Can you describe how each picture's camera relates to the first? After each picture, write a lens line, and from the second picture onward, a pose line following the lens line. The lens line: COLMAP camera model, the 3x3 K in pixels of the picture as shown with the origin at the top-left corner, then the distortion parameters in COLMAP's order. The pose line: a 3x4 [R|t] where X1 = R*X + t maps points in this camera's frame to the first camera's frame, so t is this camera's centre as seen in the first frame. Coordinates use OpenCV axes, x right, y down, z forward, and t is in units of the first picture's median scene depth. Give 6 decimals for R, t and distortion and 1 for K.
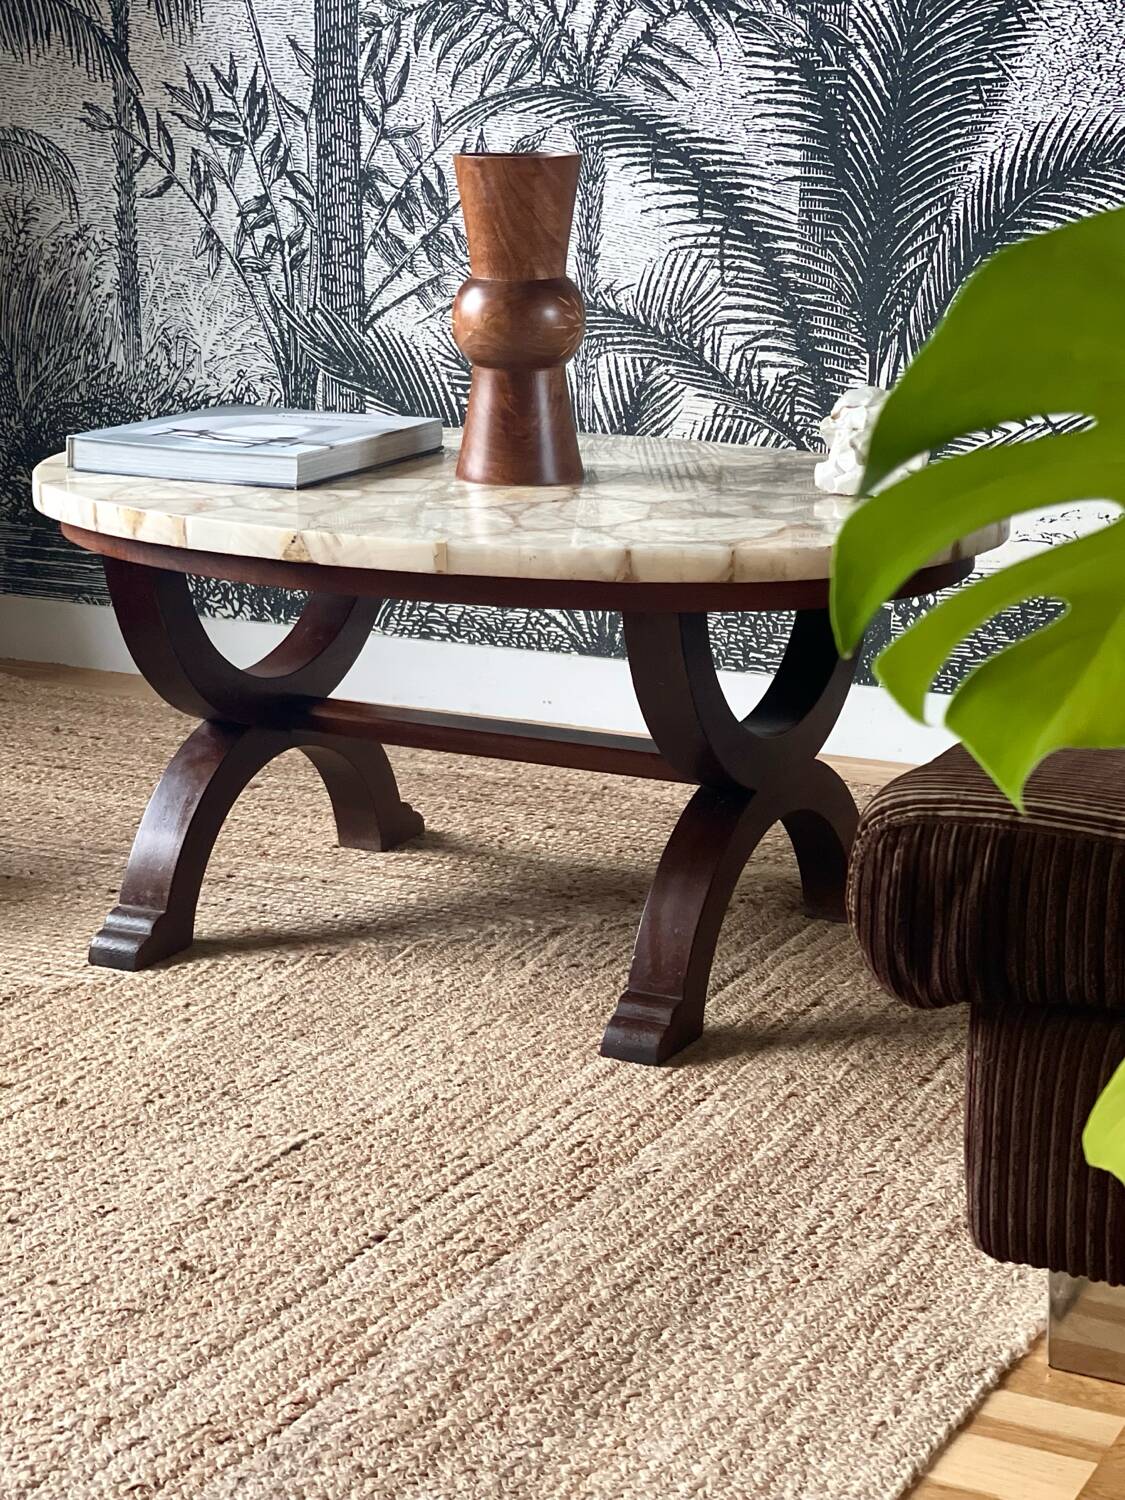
lens RADIAL K [[2866.1, 0, 594.2], [0, 2866.1, 600.5], [0, 0, 1]] dist [0.167686, 0.000000]
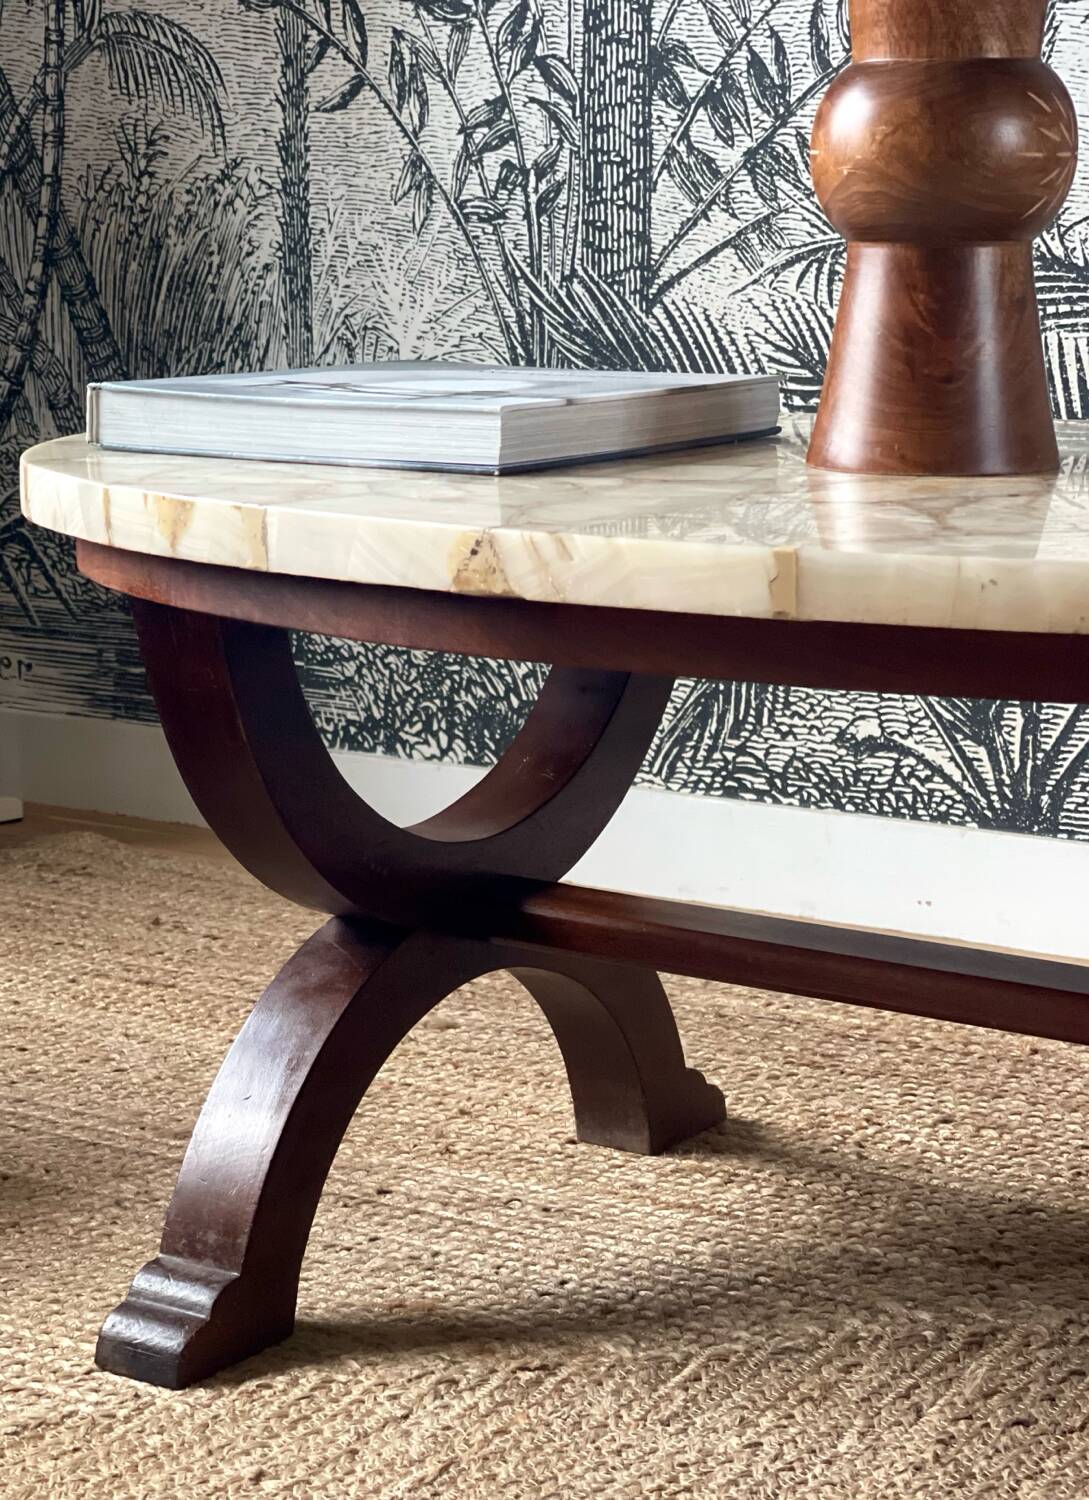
lens RADIAL K [[3119.3, 0, 484.5], [0, 3119.3, 826.3], [0, 0, 1]] dist [0.178666, 0.000000]
pose [[0.990727, 0.026319, -0.133295, -0.022657], [-0.024650, 0.999596, 0.014156, 0.012452], [0.133613, -0.010739, 0.990975, 0.337445]]
